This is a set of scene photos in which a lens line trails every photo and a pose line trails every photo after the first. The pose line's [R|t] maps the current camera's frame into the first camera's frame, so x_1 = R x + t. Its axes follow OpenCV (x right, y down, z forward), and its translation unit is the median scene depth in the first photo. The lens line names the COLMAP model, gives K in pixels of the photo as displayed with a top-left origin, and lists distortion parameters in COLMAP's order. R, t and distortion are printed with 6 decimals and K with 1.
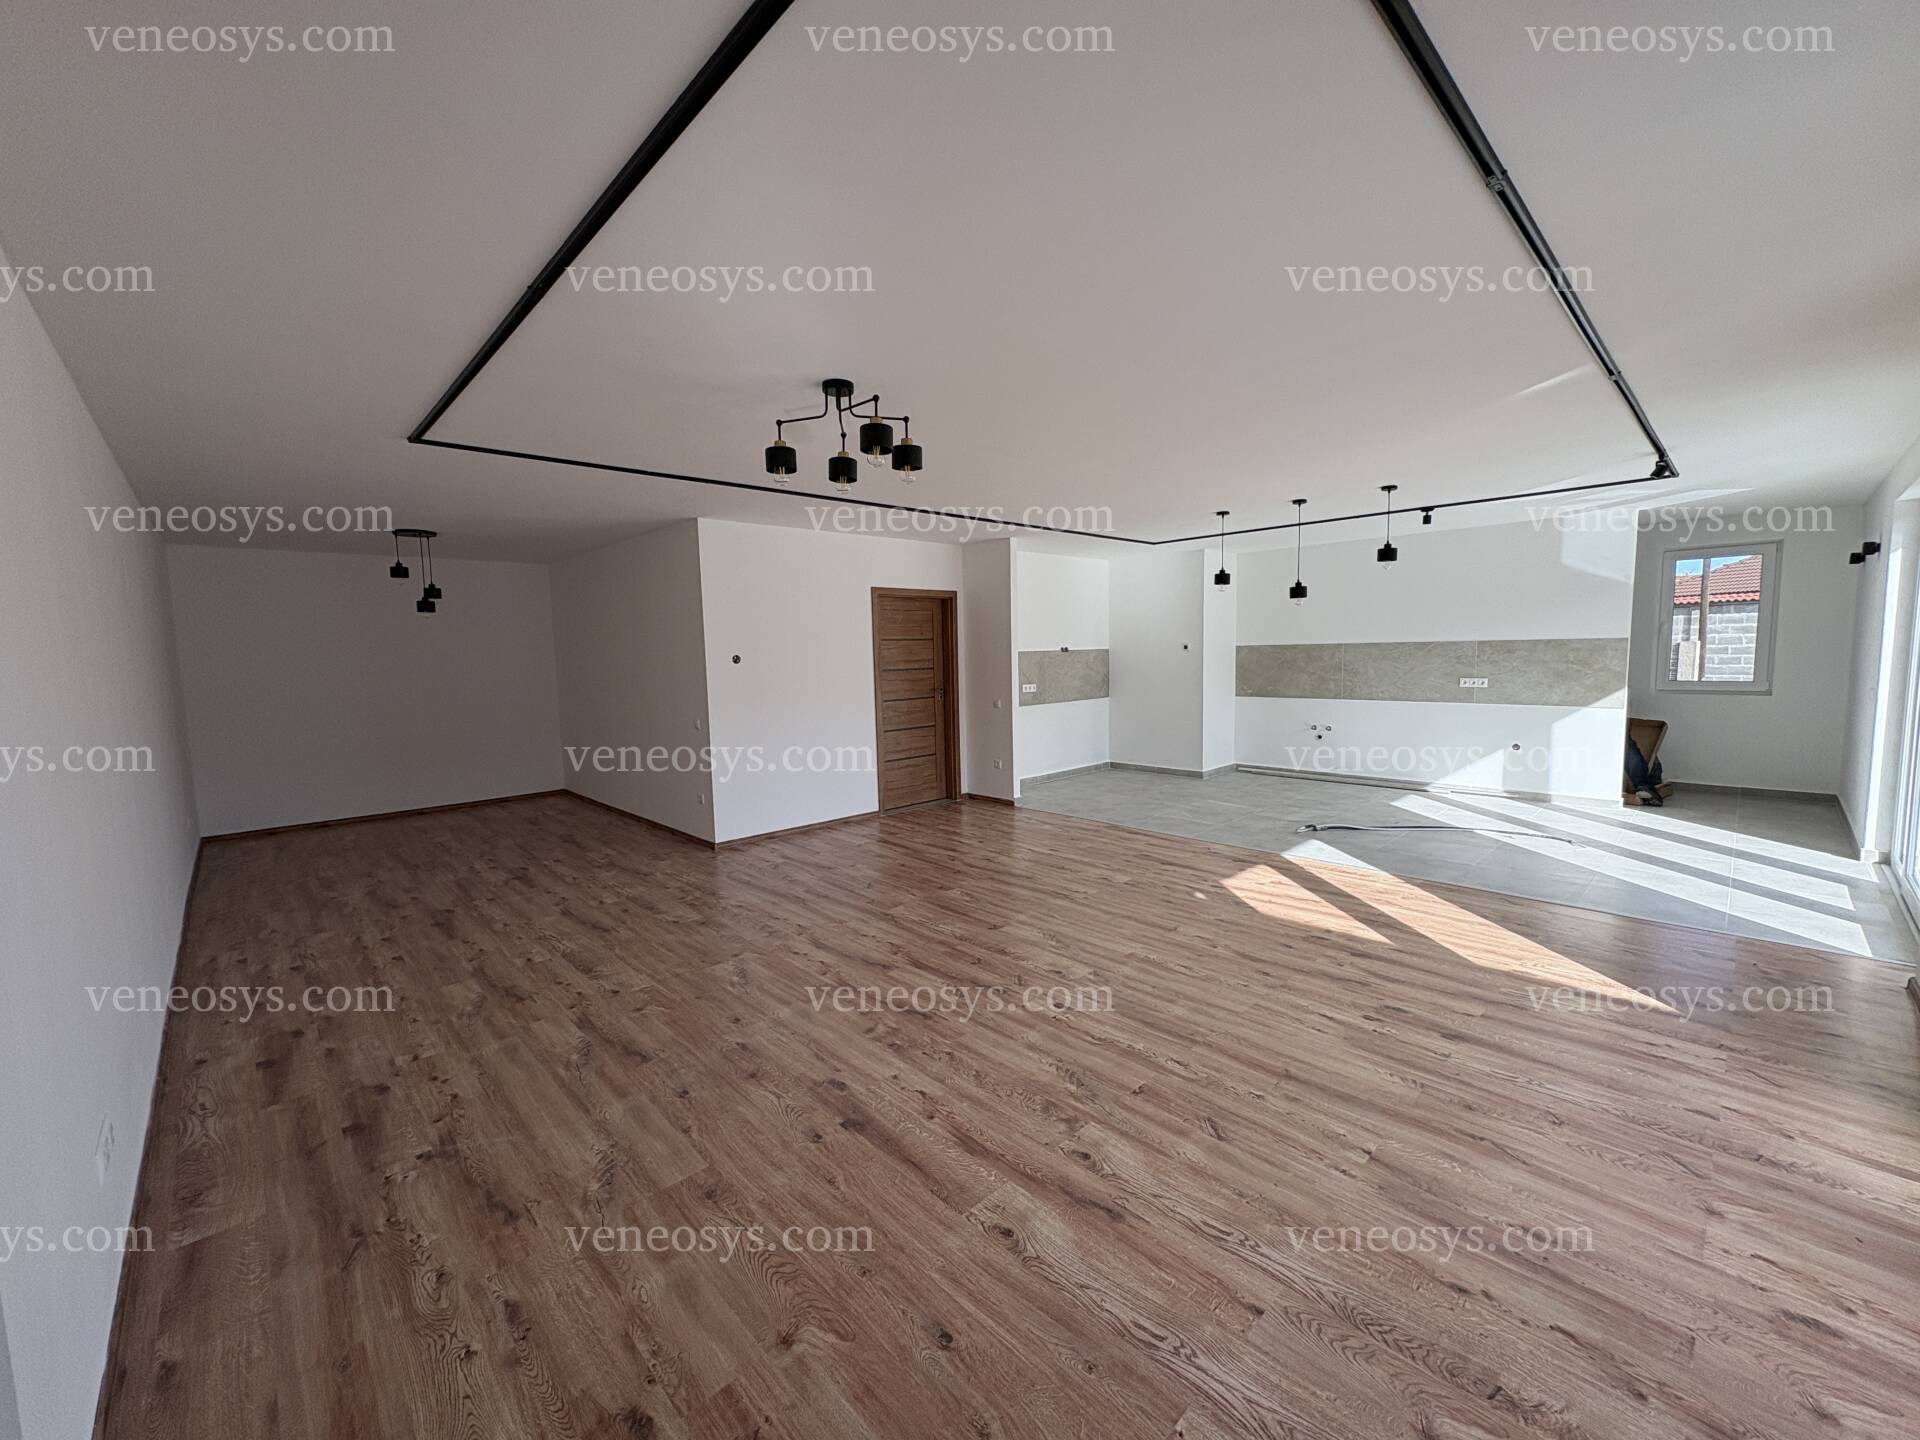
lens RADIAL K [[760.9, 0, 961.7], [0, 760.9, 718.5], [0, 0, 1]] dist [0.002242, -0.000449]
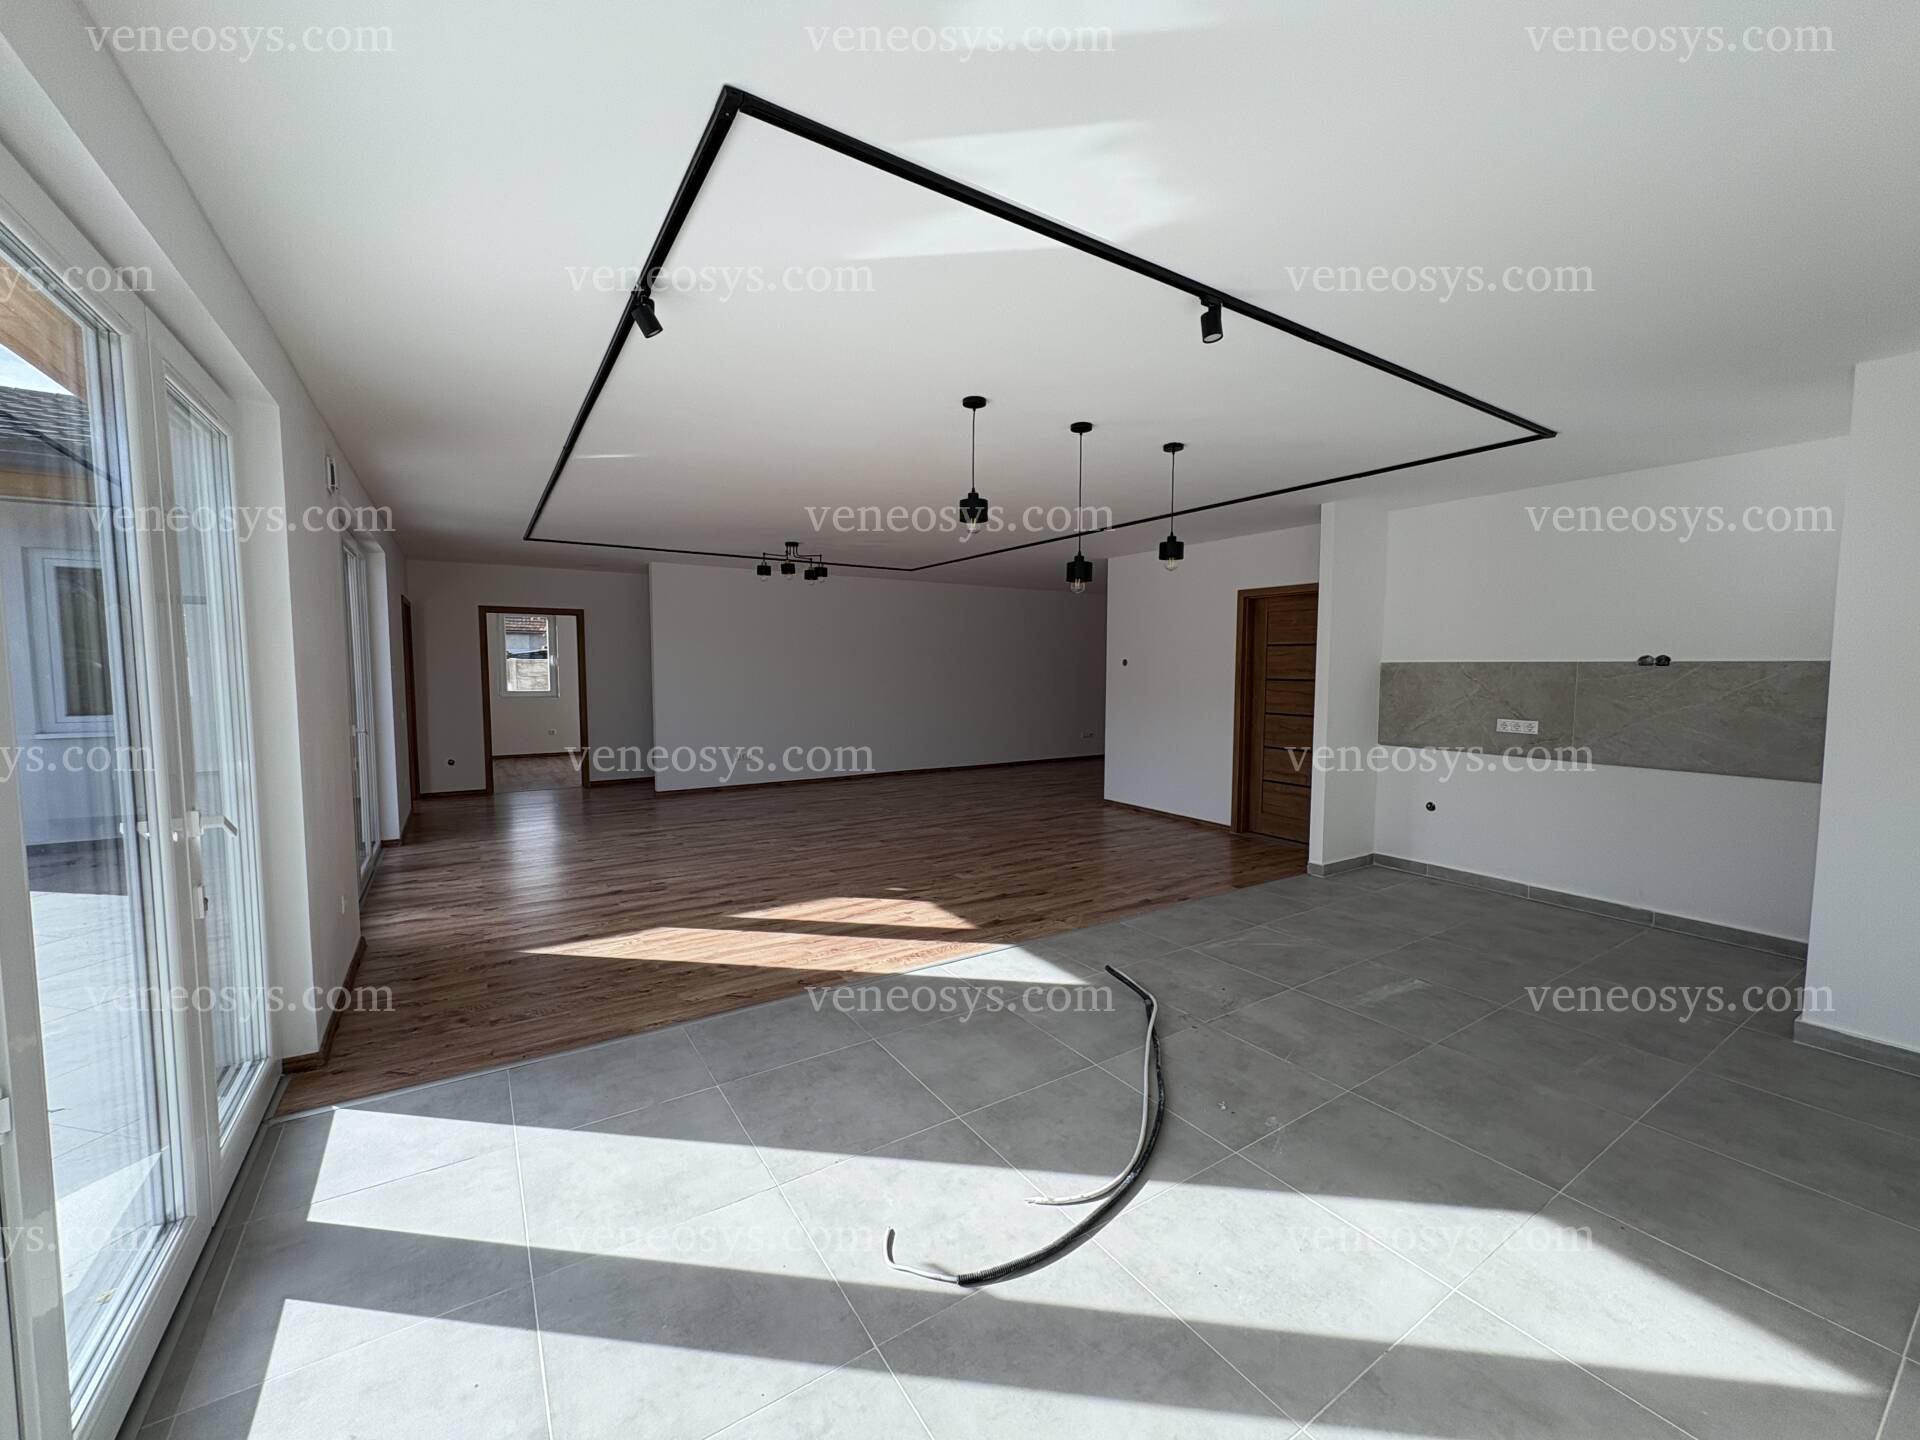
lens RADIAL K [[760.9, 0, 962.2], [0, 760.9, 720.6], [0, 0, 1]] dist [0.002242, -0.000449]
pose [[-0.181565, 0.095301, -0.978750, 1.397447], [-0.089342, 0.989578, 0.112929, -0.138925], [0.979312, 0.107948, -0.171158, 1.319281]]
